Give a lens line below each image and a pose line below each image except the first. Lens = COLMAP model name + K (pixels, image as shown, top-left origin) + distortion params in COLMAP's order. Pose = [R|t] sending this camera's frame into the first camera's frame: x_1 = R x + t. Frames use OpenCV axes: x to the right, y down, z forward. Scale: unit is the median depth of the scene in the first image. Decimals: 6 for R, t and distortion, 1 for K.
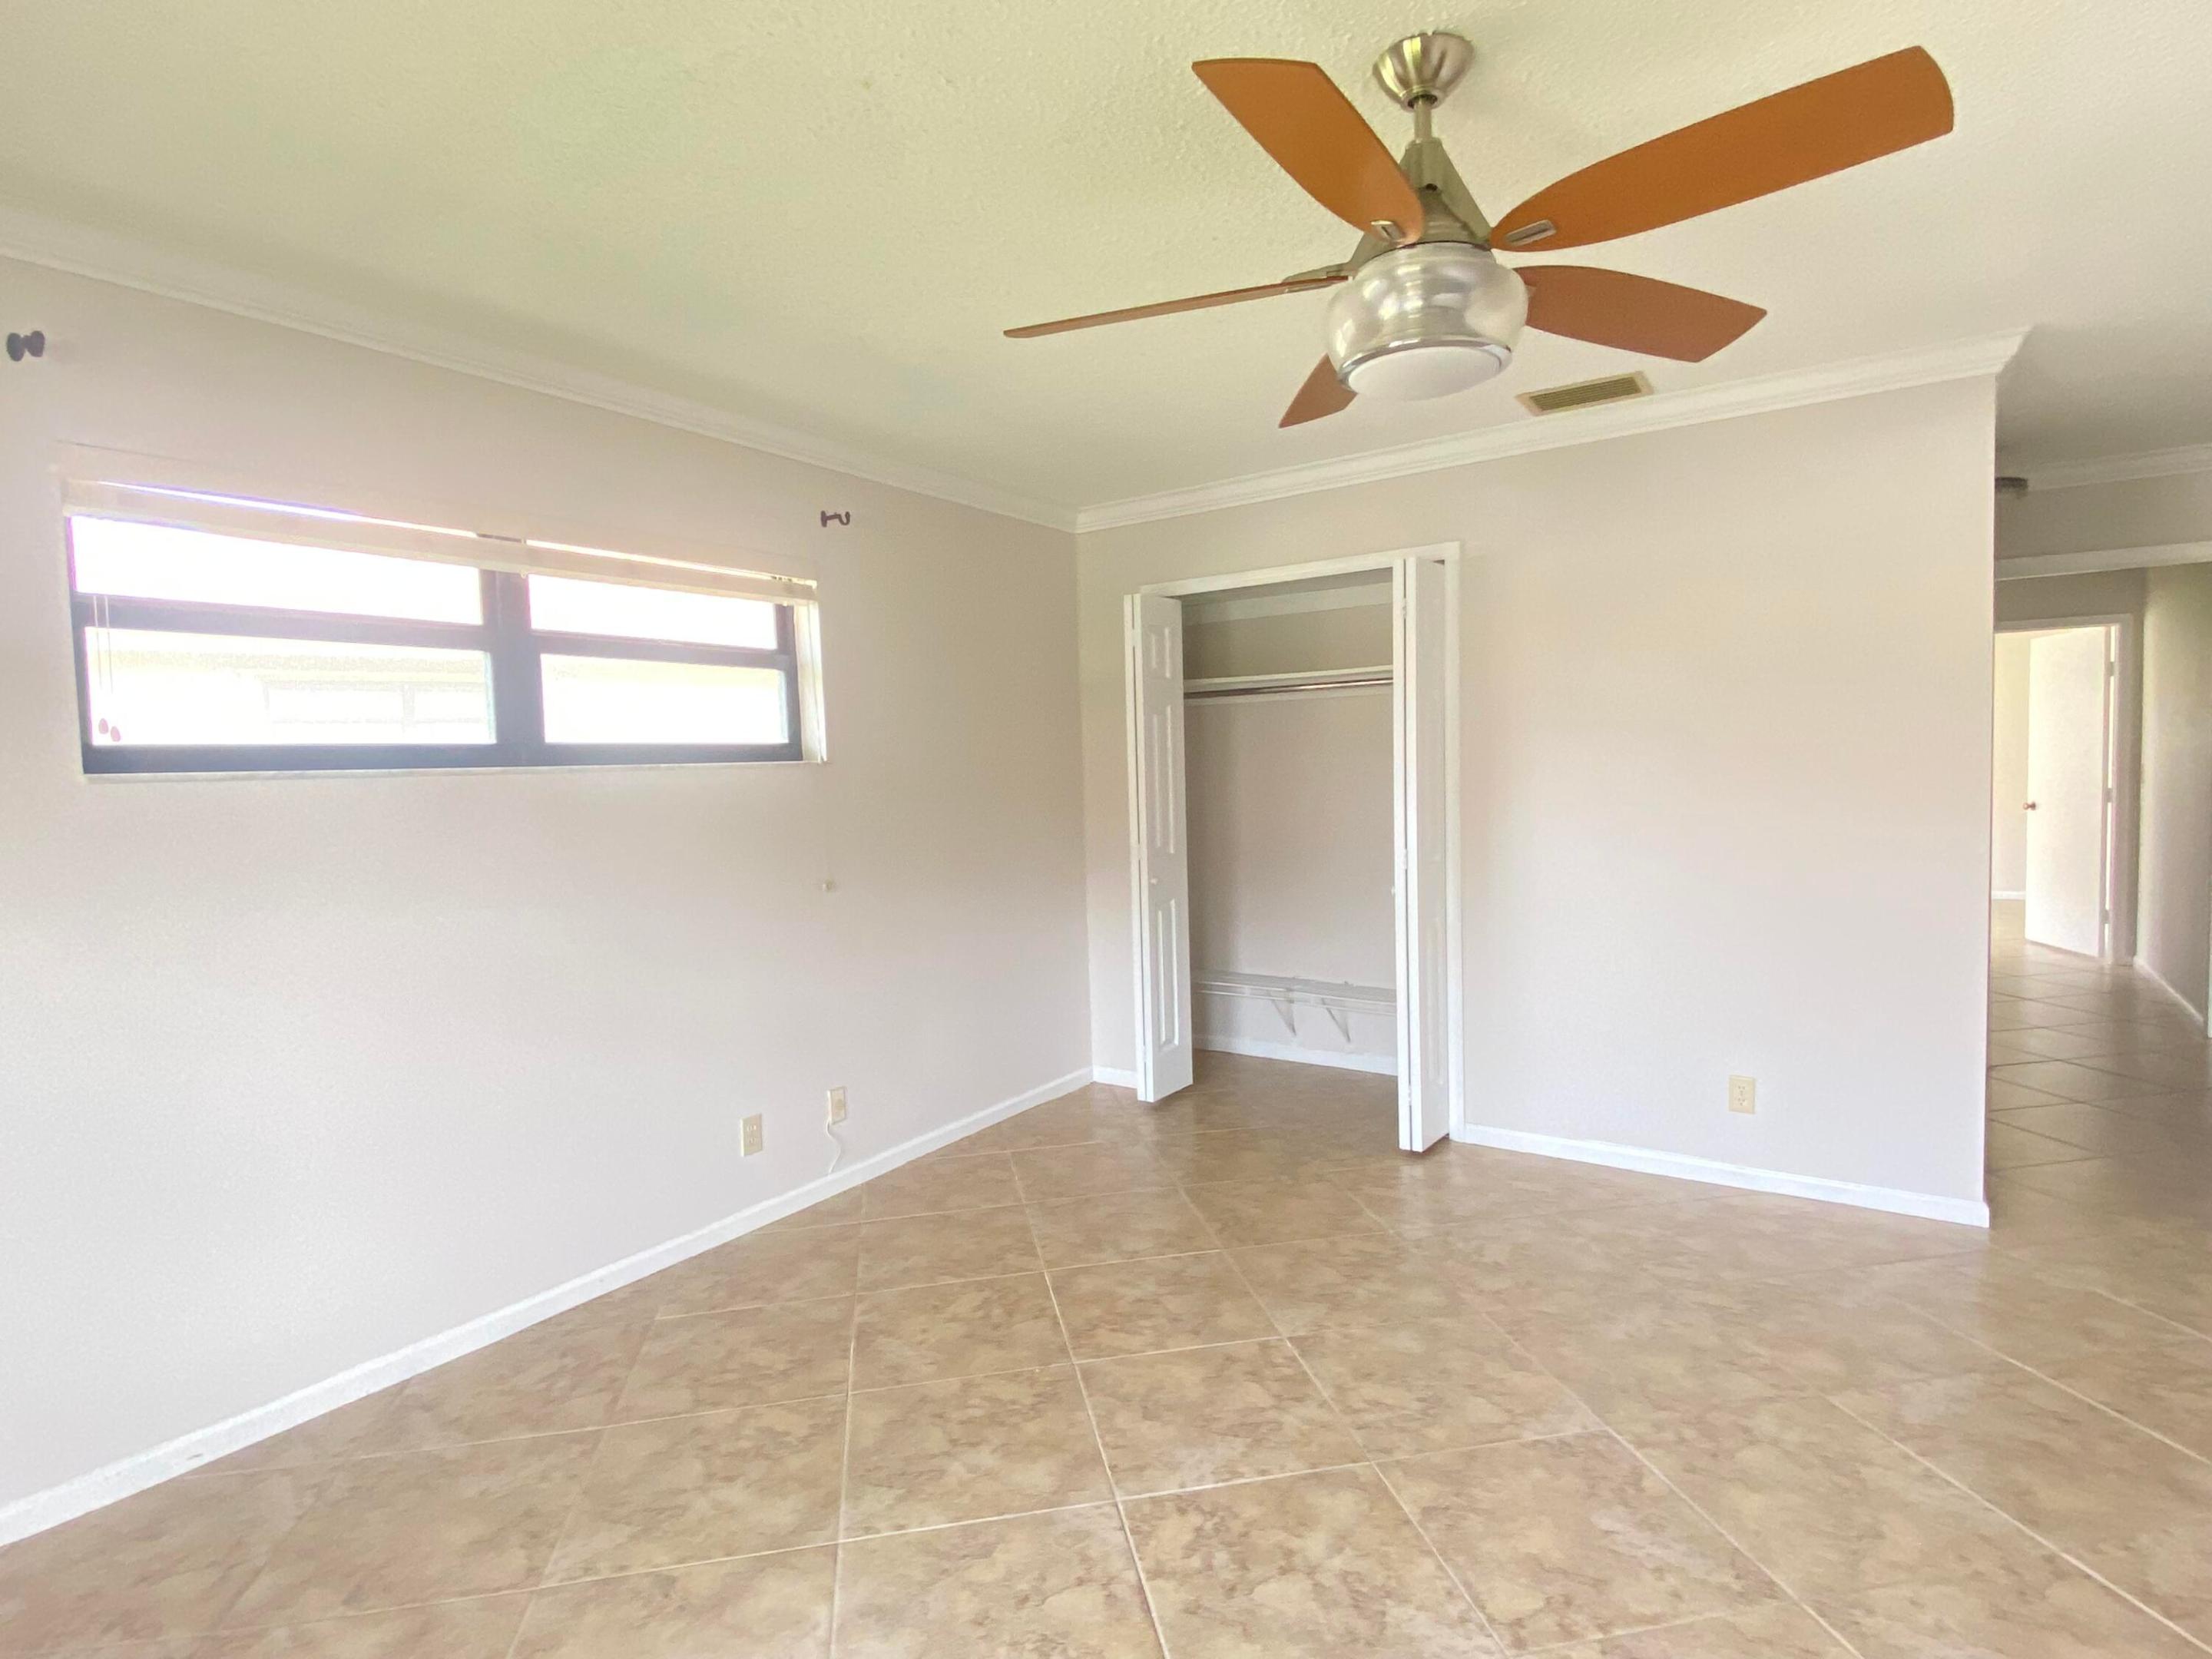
lens RADIAL K [[1111.9, 0, 1120.2], [0, 1111.9, 828.3], [0, 0, 1]] dist [-0.000807, -0.000081]
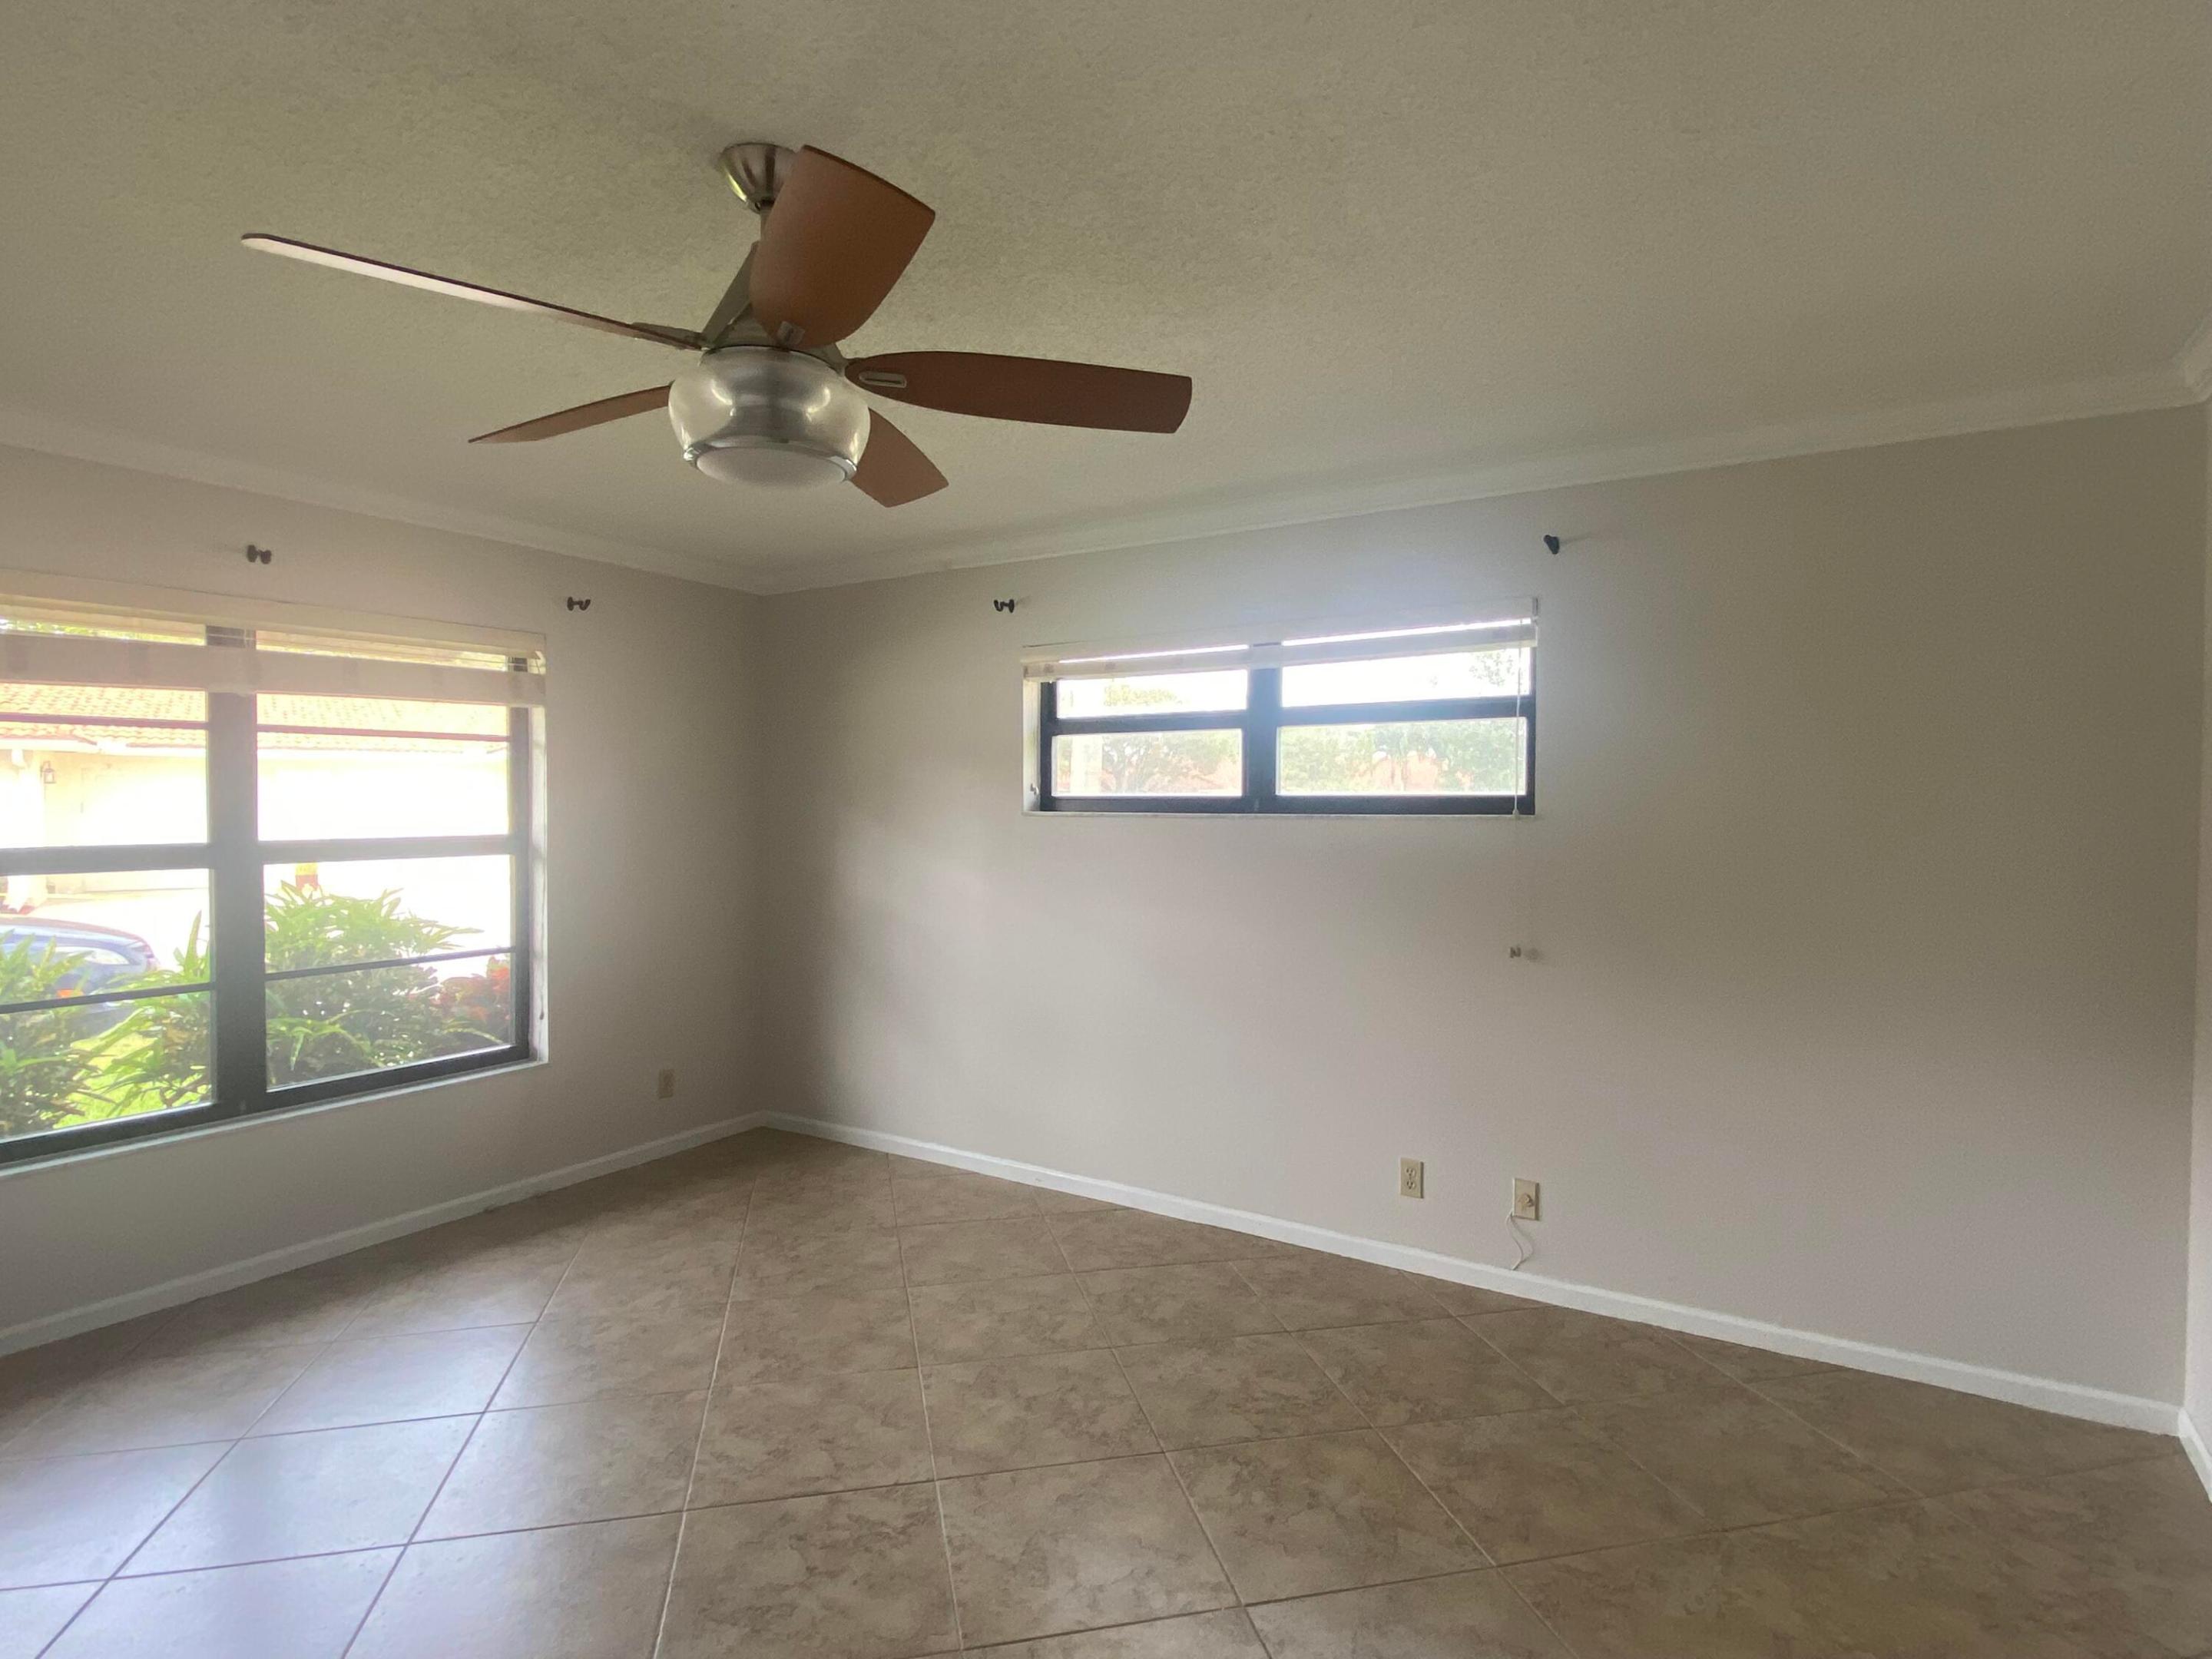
lens RADIAL K [[1124.2, 0, 1097.8], [0, 1124.2, 824.8], [0, 0, 1]] dist [0.073629, -0.072701]
pose [[0.051415, 0.047794, -0.997533, 0.817315], [-0.062139, 0.997072, 0.044569, -0.093041], [0.996742, 0.059694, 0.054235, 0.758962]]
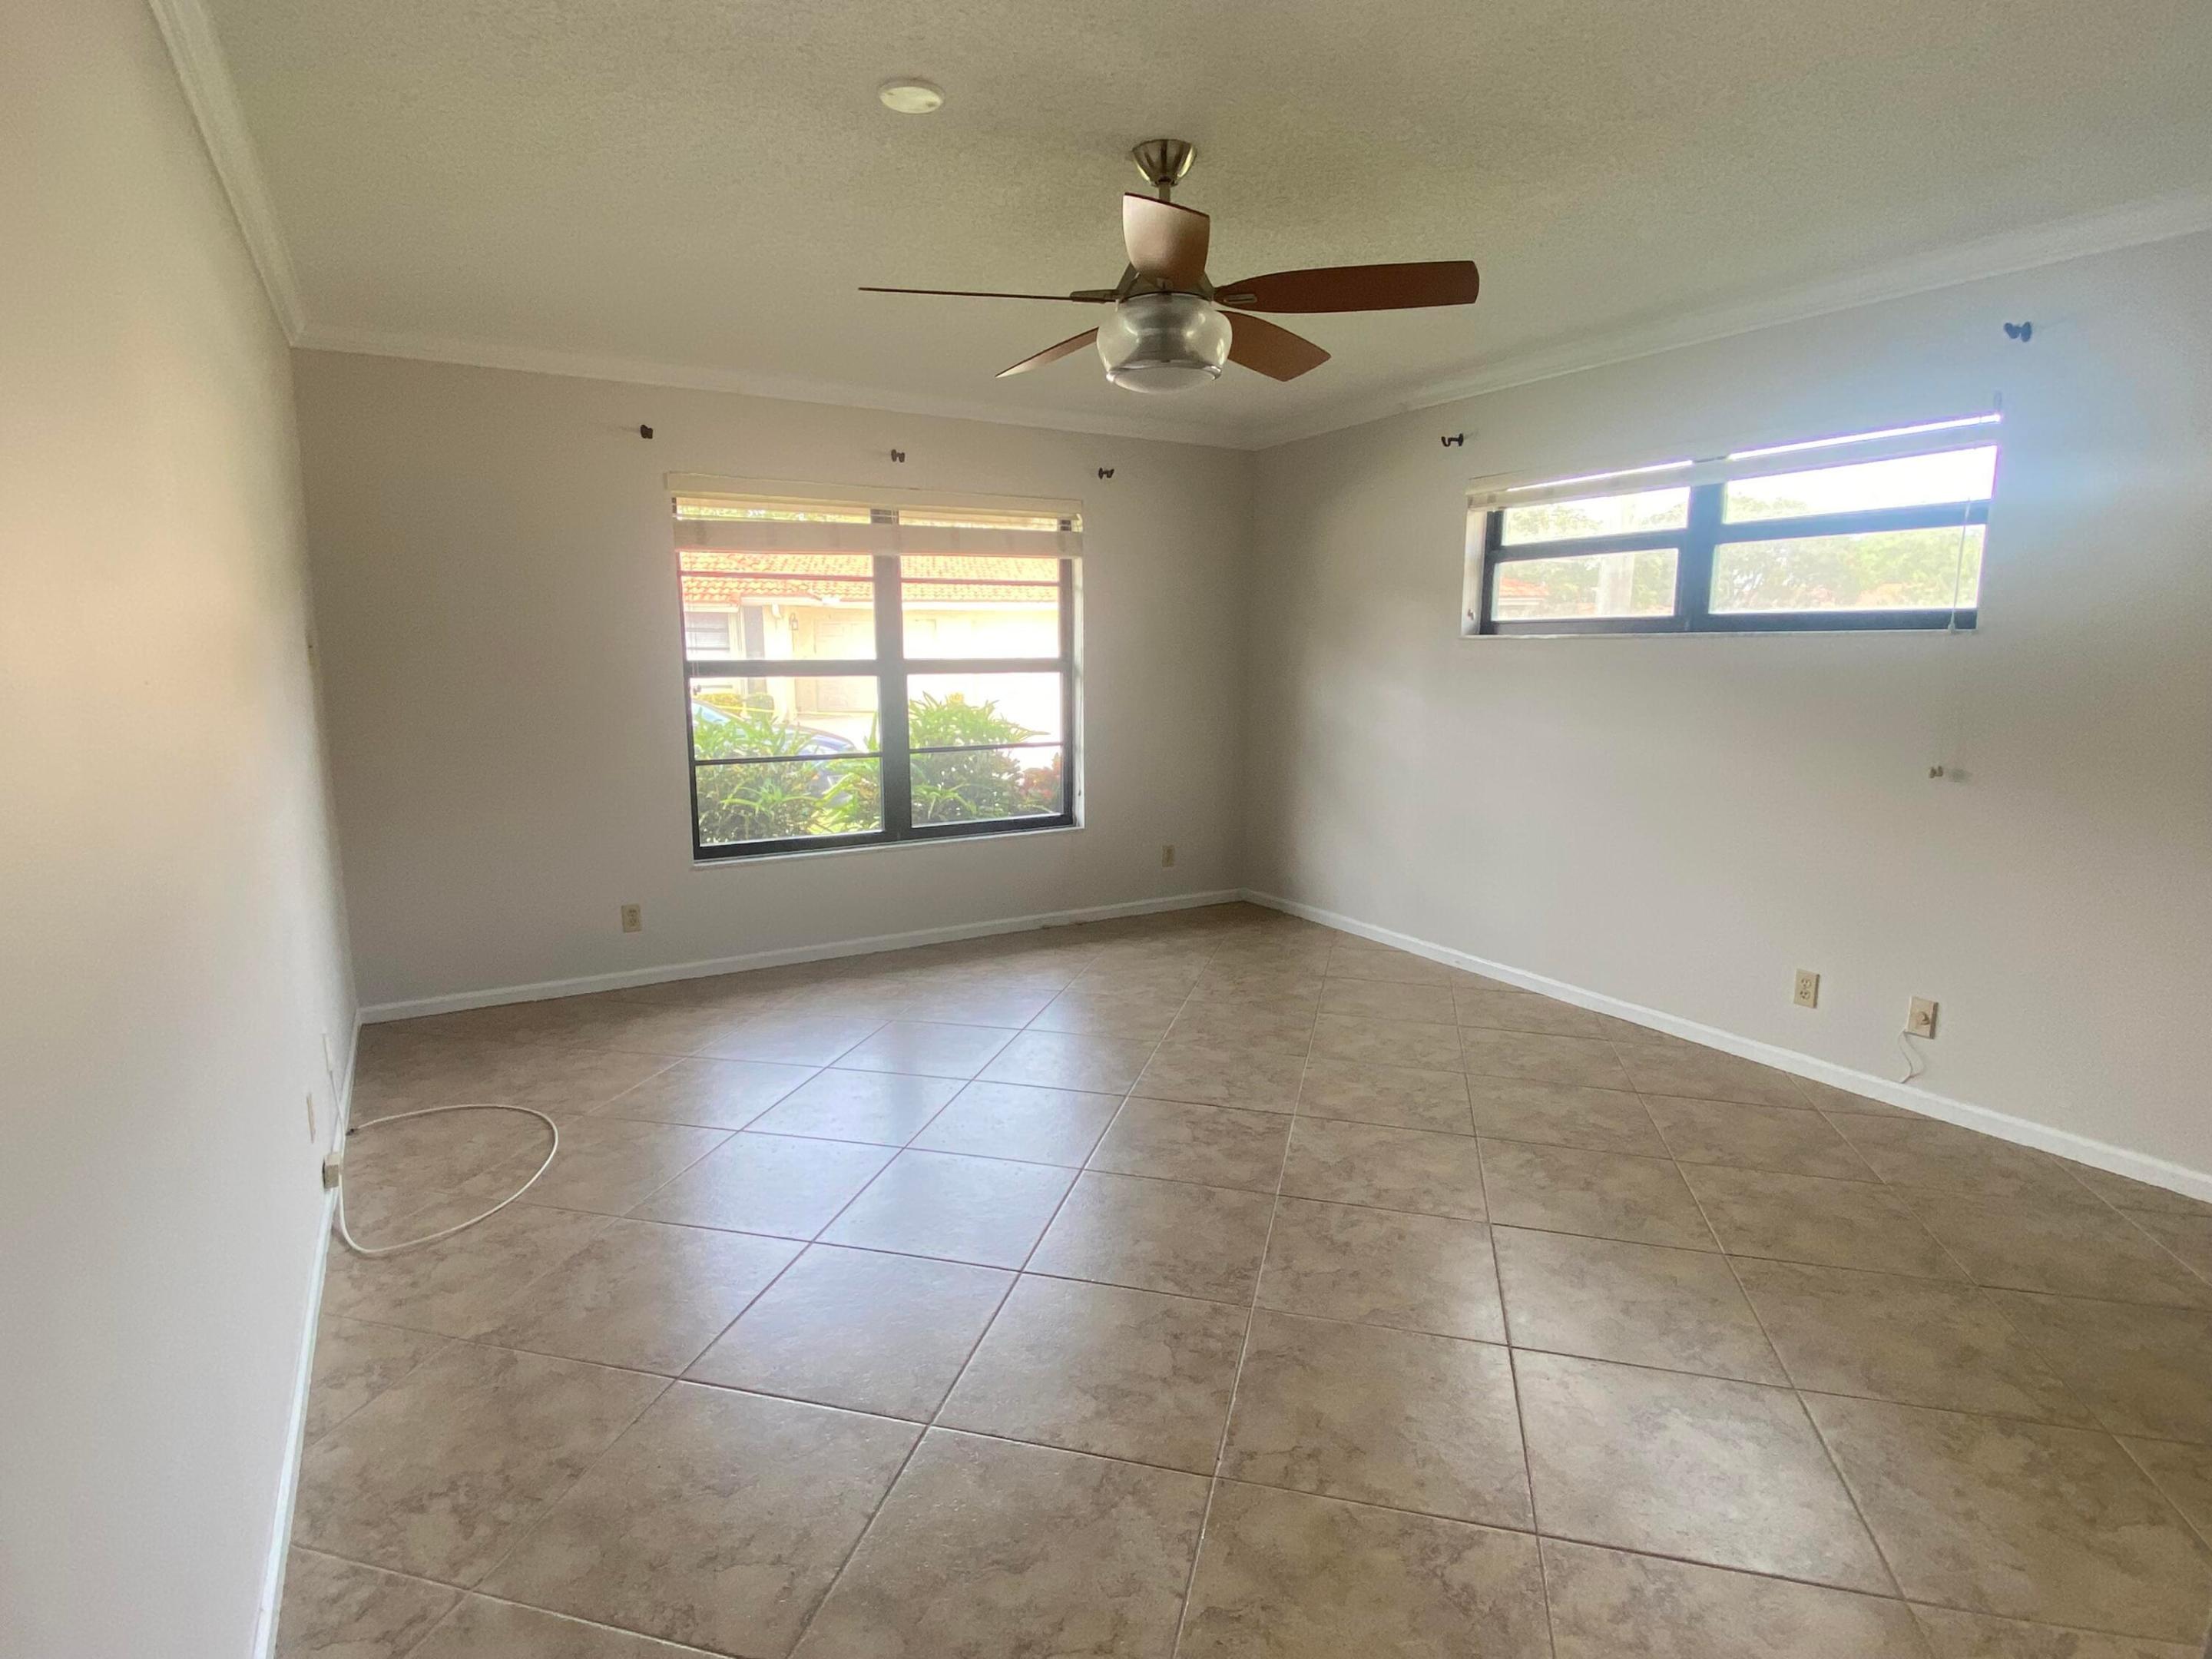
lens RADIAL K [[1126.1, 0, 1106.0], [0, 1126.1, 829.5], [0, 0, 1]] dist [0.054840, -0.072764]
pose [[-0.417854, 0.177170, -0.891072, 1.055546], [-0.035950, 0.976809, 0.211075, -0.091100], [0.907802, 0.120233, -0.401794, 0.969096]]
